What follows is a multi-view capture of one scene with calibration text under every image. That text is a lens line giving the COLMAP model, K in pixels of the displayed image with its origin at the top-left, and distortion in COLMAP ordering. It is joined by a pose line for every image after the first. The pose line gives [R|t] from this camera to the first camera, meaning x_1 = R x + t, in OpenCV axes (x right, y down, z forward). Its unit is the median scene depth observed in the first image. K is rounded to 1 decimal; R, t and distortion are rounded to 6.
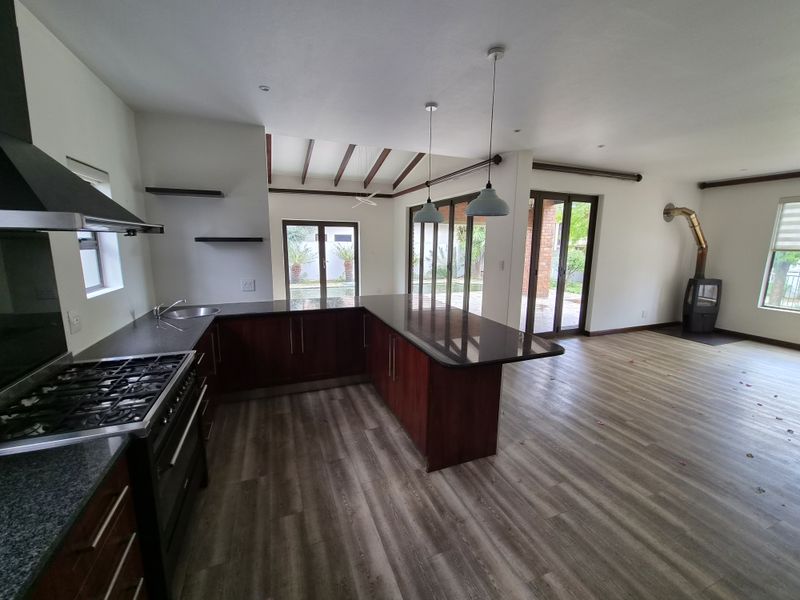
lens RADIAL K [[330.8, 0, 402.2], [0, 330.8, 297.6], [0, 0, 1]] dist [-0.003705, 0.006331]
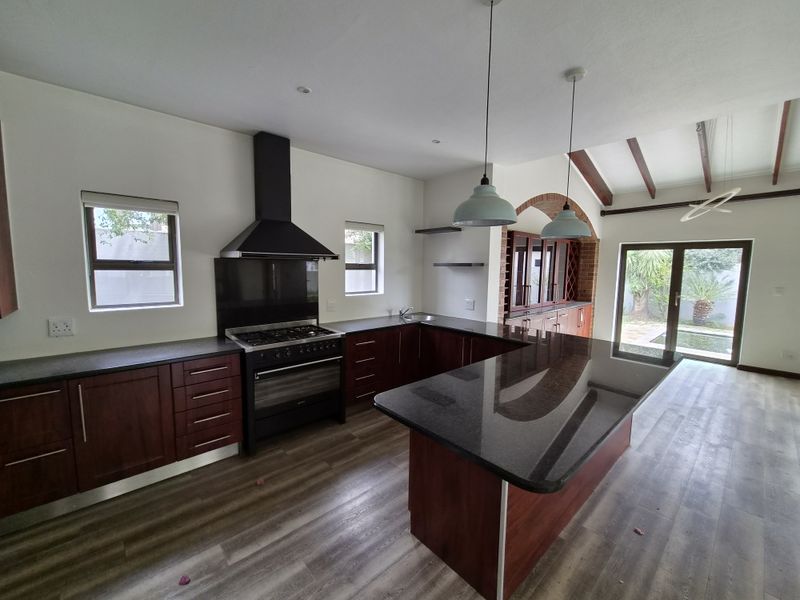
lens RADIAL K [[328.0, 0, 403.1], [0, 328.0, 297.7], [0, 0, 1]] dist [-0.004436, -0.000267]
pose [[0.349834, 0.086467, -0.932813, 0.381726], [-0.167059, 0.985529, 0.028701, -0.039980], [0.921796, 0.145794, 0.359217, 0.281610]]
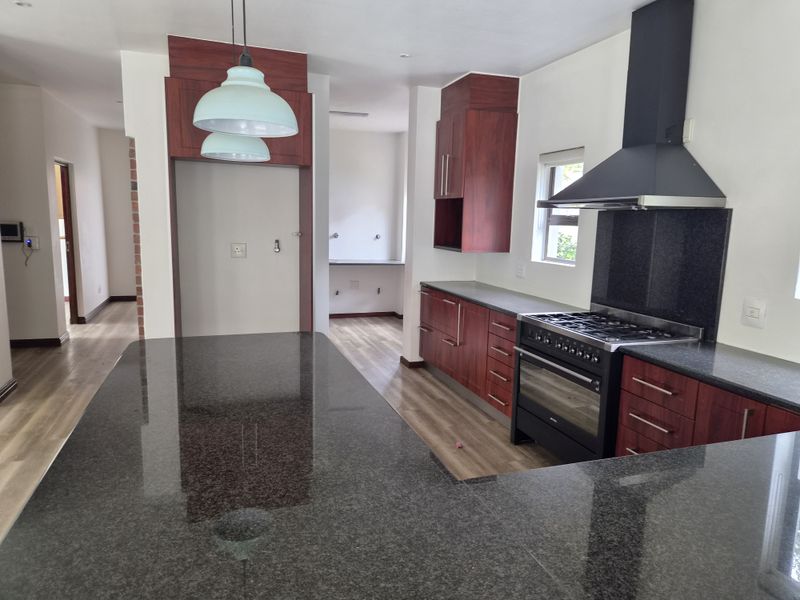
lens RADIAL K [[533.4, 0, 400.0], [0, 533.4, 300.0], [0, 0, 1]] dist [0.005739, 0.001211]
pose [[-0.998334, -0.046823, 0.033713, -0.054338], [-0.033777, 0.948009, 0.316446, -0.147579], [-0.046777, 0.314780, -0.948011, 0.947377]]
